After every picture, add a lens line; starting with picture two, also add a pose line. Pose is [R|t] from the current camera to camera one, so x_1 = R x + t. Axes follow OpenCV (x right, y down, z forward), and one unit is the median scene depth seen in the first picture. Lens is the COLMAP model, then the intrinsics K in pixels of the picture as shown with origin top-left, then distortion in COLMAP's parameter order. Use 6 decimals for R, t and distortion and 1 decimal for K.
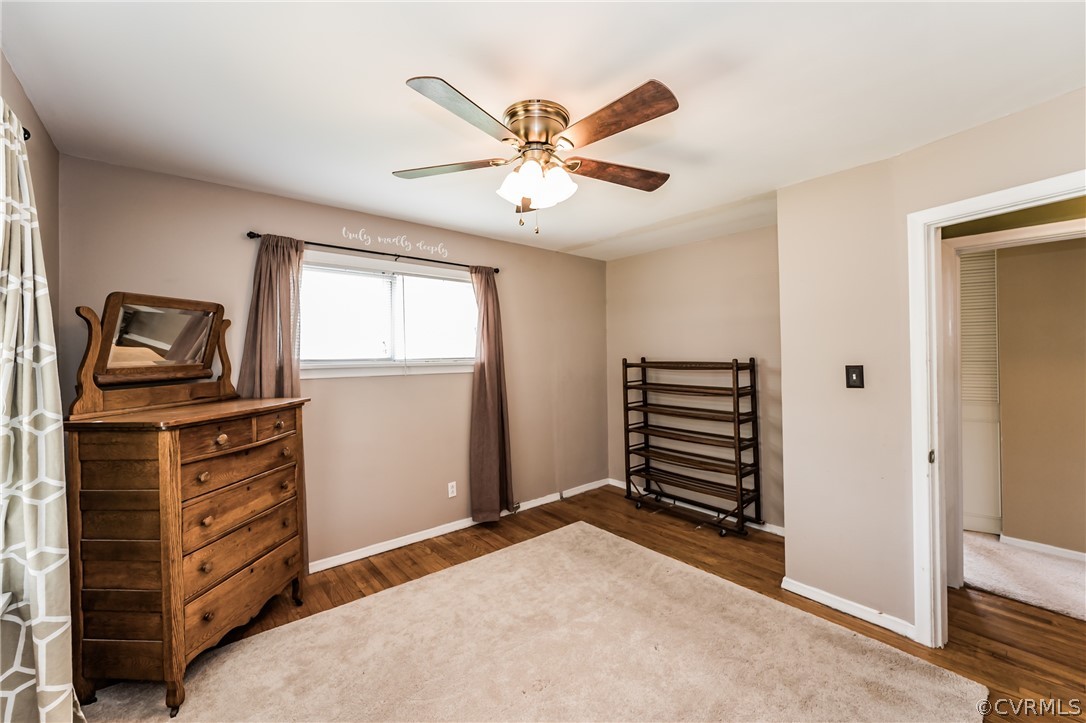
lens RADIAL K [[435.8, 0, 541.1], [0, 435.8, 355.3], [0, 0, 1]] dist [0.000299, -0.000097]
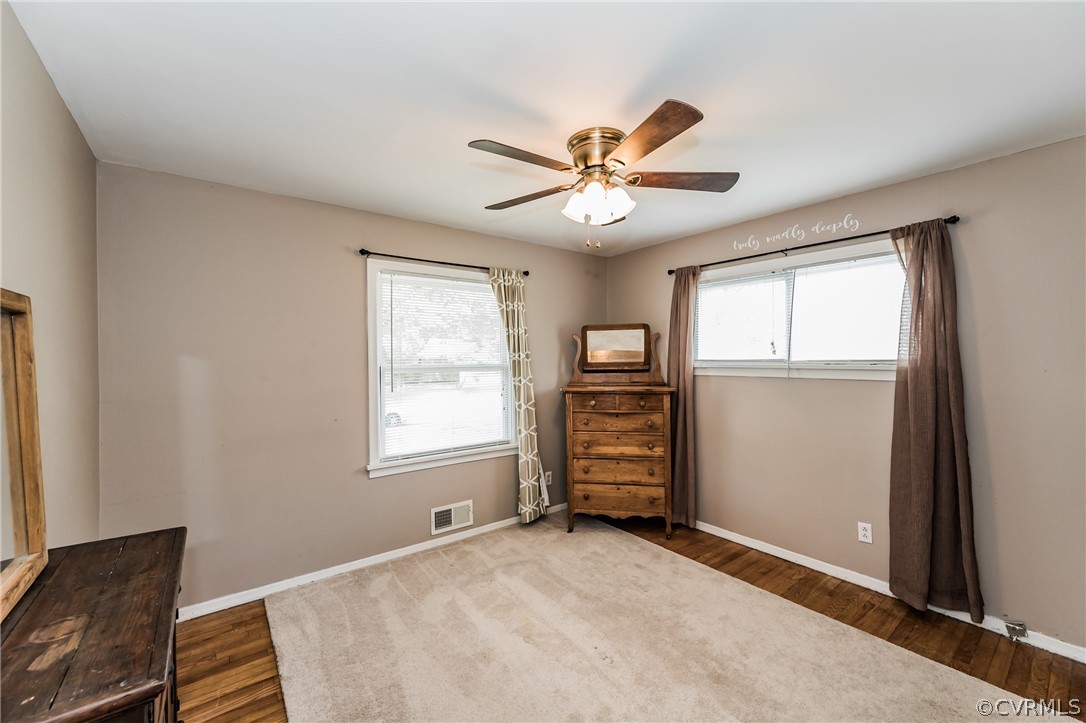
lens RADIAL K [[435.8, 0, 543.0], [0, 435.8, 364.9], [0, 0, 1]] dist [0.000299, -0.000097]
pose [[-0.042845, 0.023348, -0.998809, 0.665590], [0.002620, 0.999726, 0.023257, -0.005368], [0.999078, -0.001620, -0.042894, 0.543736]]
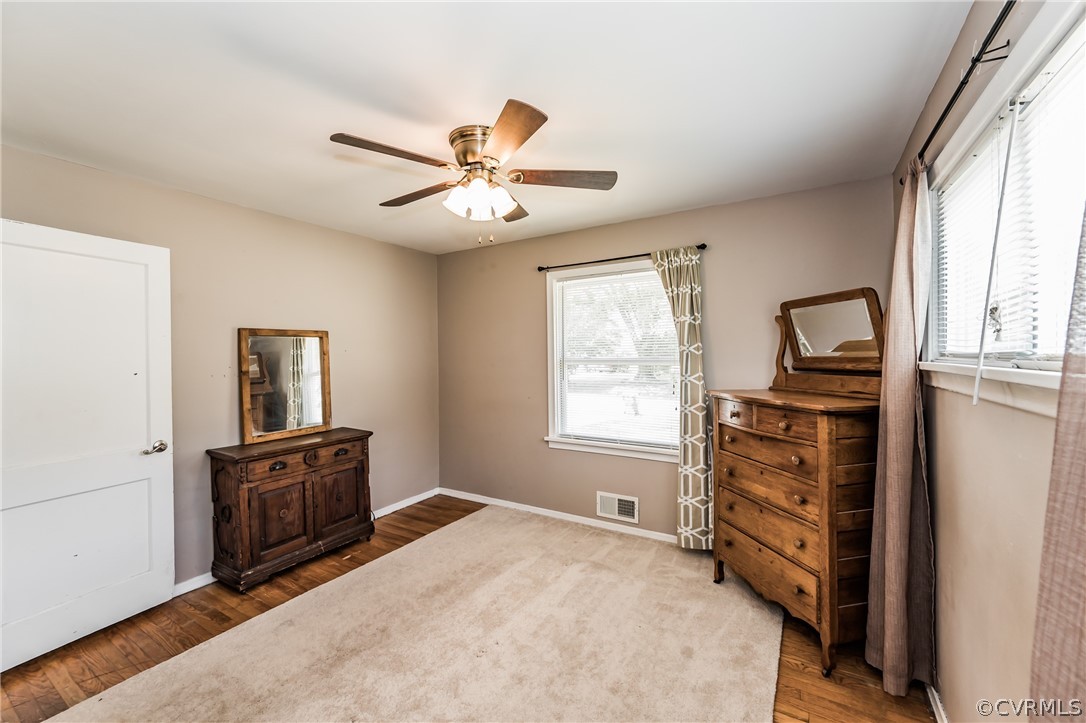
lens RADIAL K [[435.8, 0, 538.4], [0, 435.8, 360.6], [0, 0, 1]] dist [0.000299, -0.000097]
pose [[-0.948845, 0.019440, -0.315142, 0.123825], [0.013724, 0.999699, 0.020347, 0.000864], [0.315443, 0.014981, -0.948826, 1.264739]]
